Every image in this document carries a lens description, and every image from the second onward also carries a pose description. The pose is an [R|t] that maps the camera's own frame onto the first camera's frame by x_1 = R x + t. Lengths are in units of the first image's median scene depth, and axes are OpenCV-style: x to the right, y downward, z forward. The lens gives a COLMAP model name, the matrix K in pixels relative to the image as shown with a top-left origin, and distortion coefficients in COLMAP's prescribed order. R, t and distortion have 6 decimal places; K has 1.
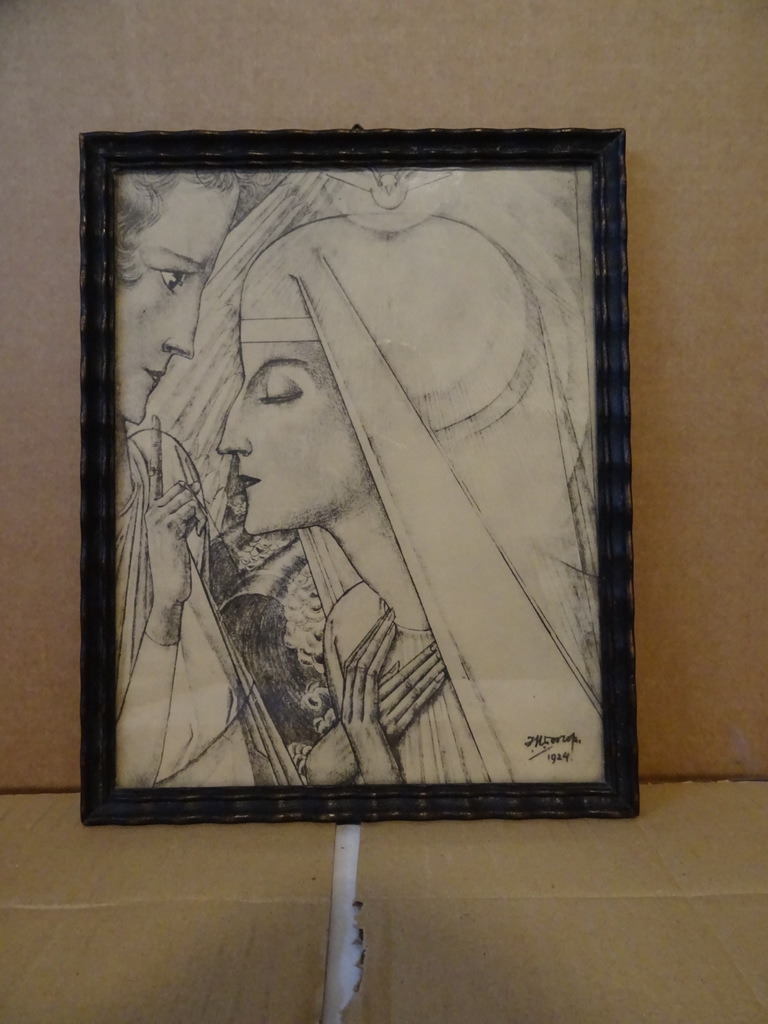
lens RADIAL K [[731.1, 0, 380.7], [0, 731.1, 509.6], [0, 0, 1]] dist [-0.001450, -0.004610]
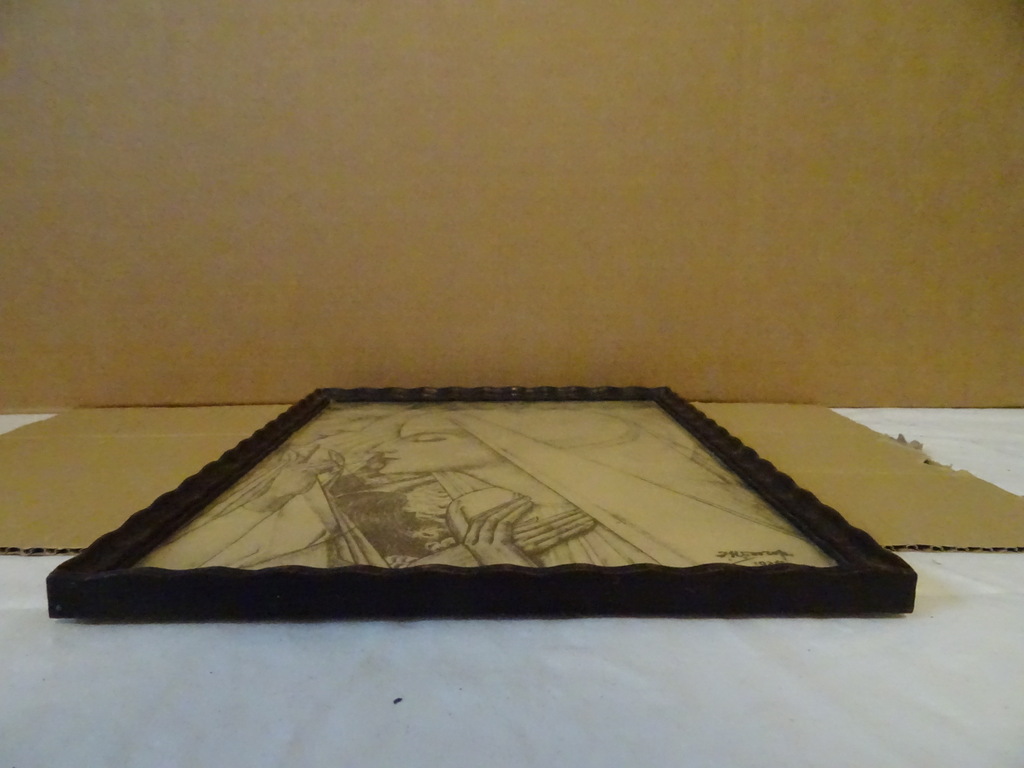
lens RADIAL K [[731.1, 0, 507.9], [0, 731.1, 379.6], [0, 0, 1]] dist [-0.001450, -0.004610]
pose [[0.999991, 0.001780, -0.003947, -0.005167], [-0.004214, 0.190704, -0.981638, 0.975411], [-0.000995, 0.981646, 0.190710, 0.681541]]
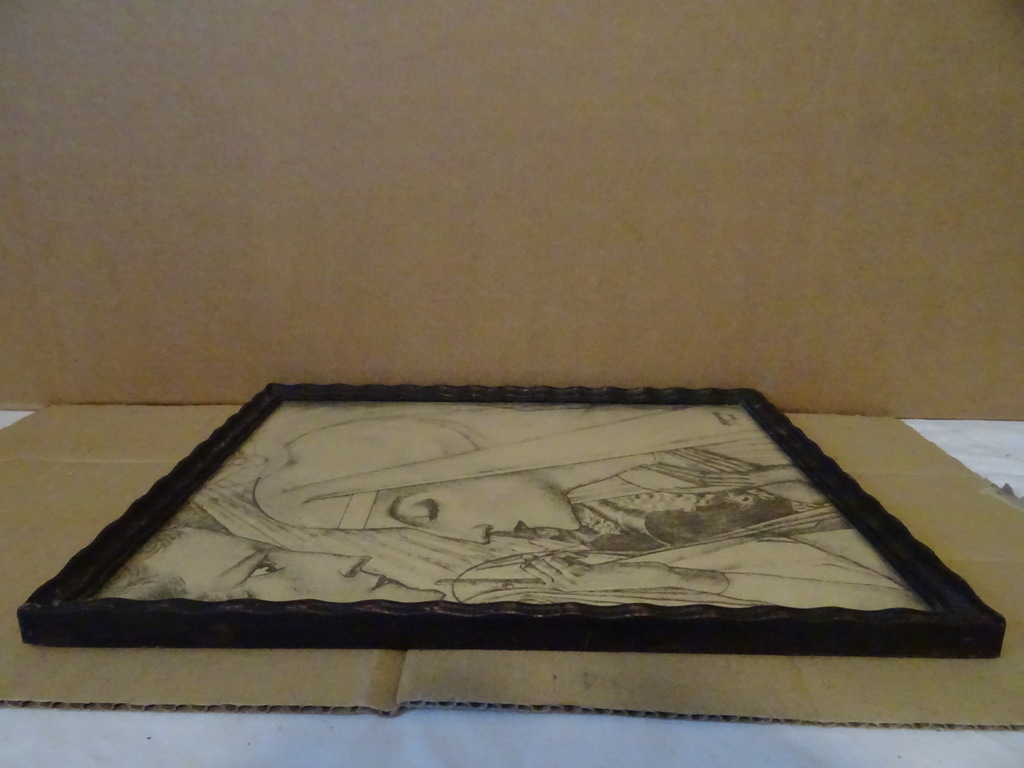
lens RADIAL K [[740.2, 0, 512.0], [0, 740.2, 384.0], [0, 0, 1]] dist [0.000063, -0.001475]
pose [[0.015721, -0.284635, 0.958507, -0.997067], [0.998928, 0.046205, -0.002664, -0.055476], [-0.043529, 0.957522, 0.285057, 0.571652]]
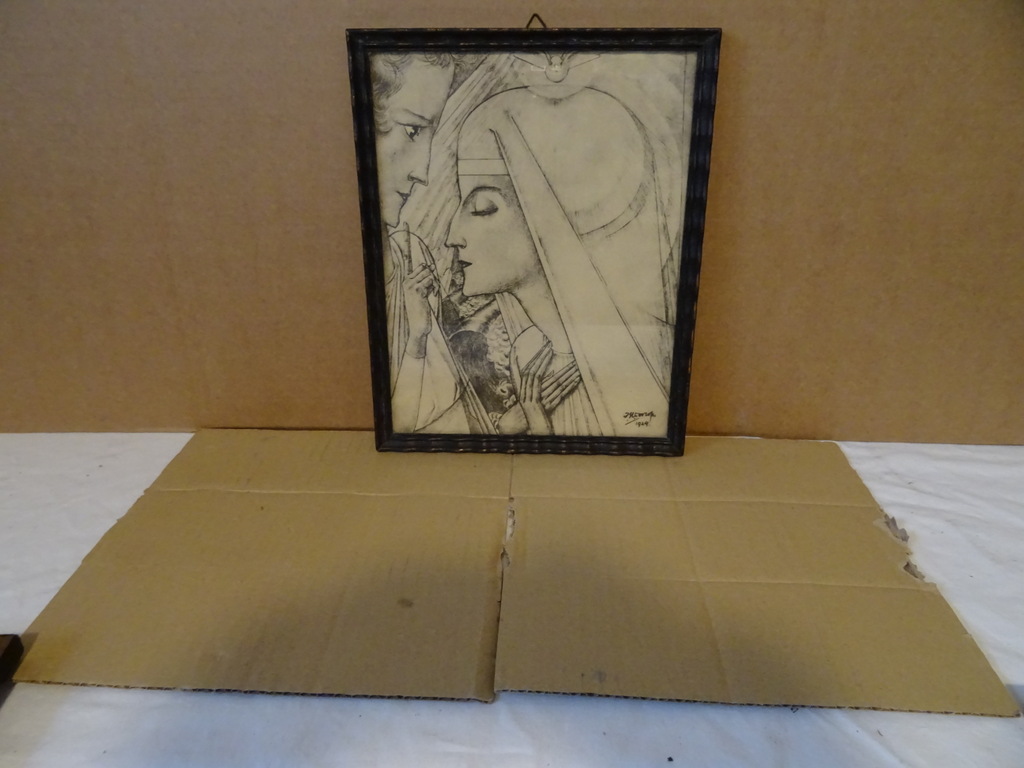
lens RADIAL K [[731.1, 0, 507.9], [0, 731.1, 379.6], [0, 0, 1]] dist [-0.001450, -0.004610]
pose [[0.999044, 0.023632, -0.036773, -0.018238], [-0.008309, 0.928592, 0.371009, -0.403202], [0.042914, -0.370349, 0.927901, -0.598306]]
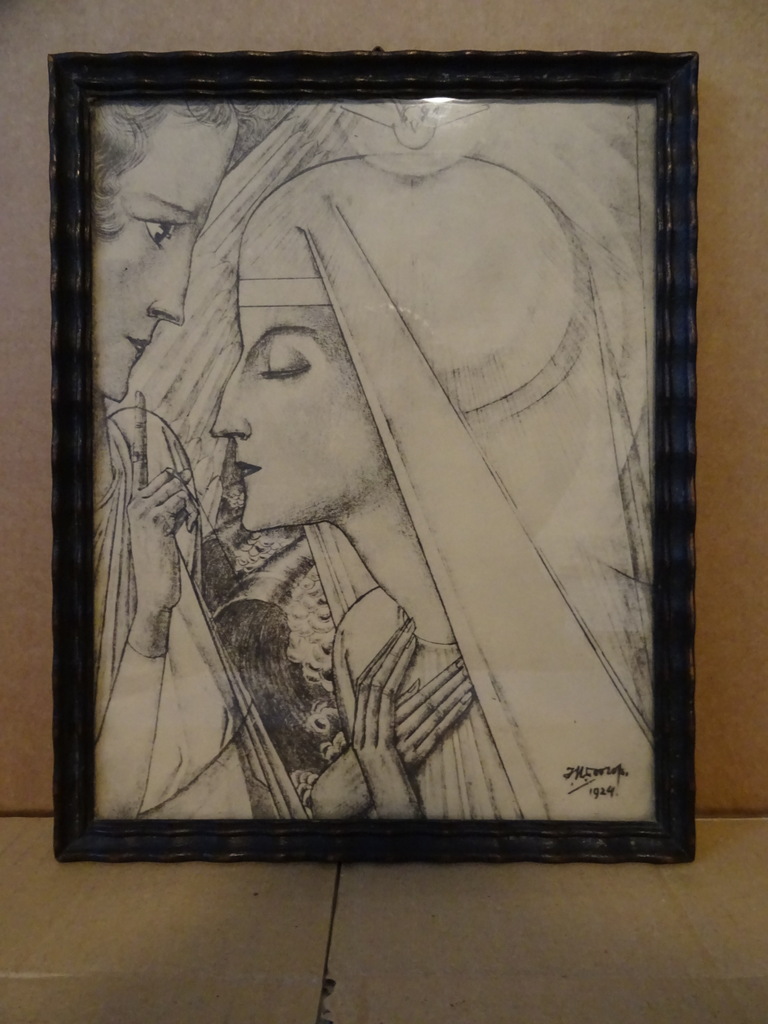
lens RADIAL K [[731.1, 0, 380.7], [0, 731.1, 509.6], [0, 0, 1]] dist [-0.001450, -0.004610]
pose [[0.999884, 0.011079, -0.010447, -0.013950], [-0.010679, 0.999235, 0.037612, -0.025207], [0.010856, -0.037497, 0.999238, 0.139155]]
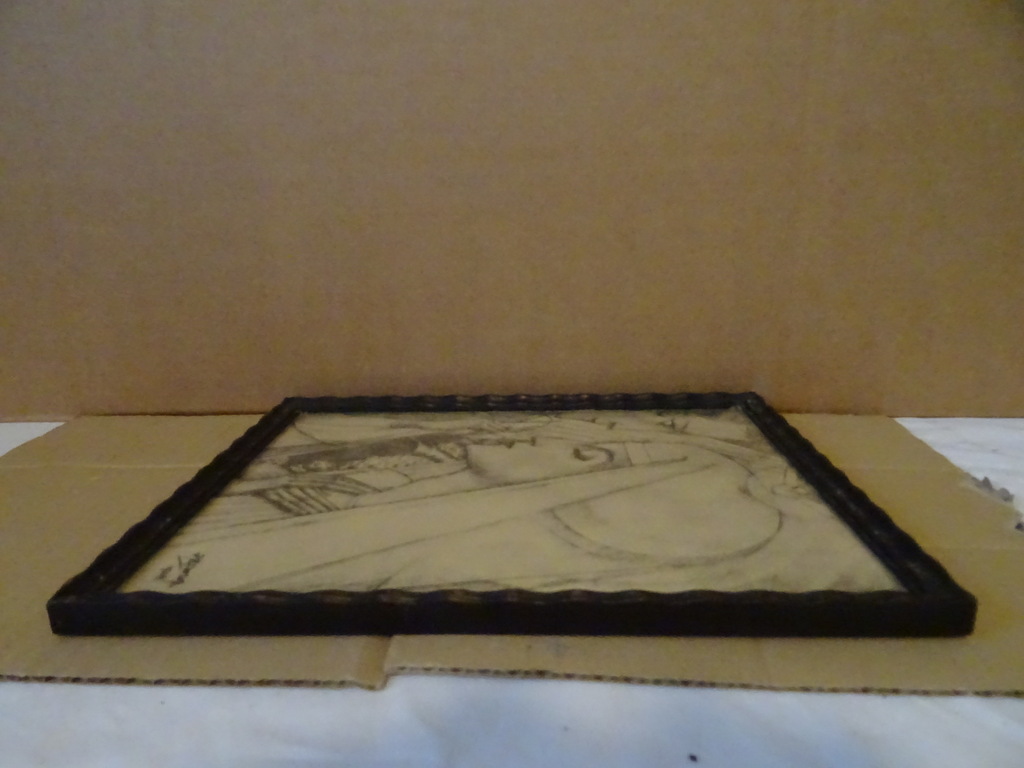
lens RADIAL K [[713.8, 0, 525.5], [0, 713.8, 383.8], [0, 0, 1]] dist [-0.003551, -0.001258]
pose [[-0.024207, 0.264853, -0.963985, 0.944428], [-0.998742, 0.035956, 0.034959, -0.110832], [0.043920, 0.963618, 0.263650, 0.583517]]
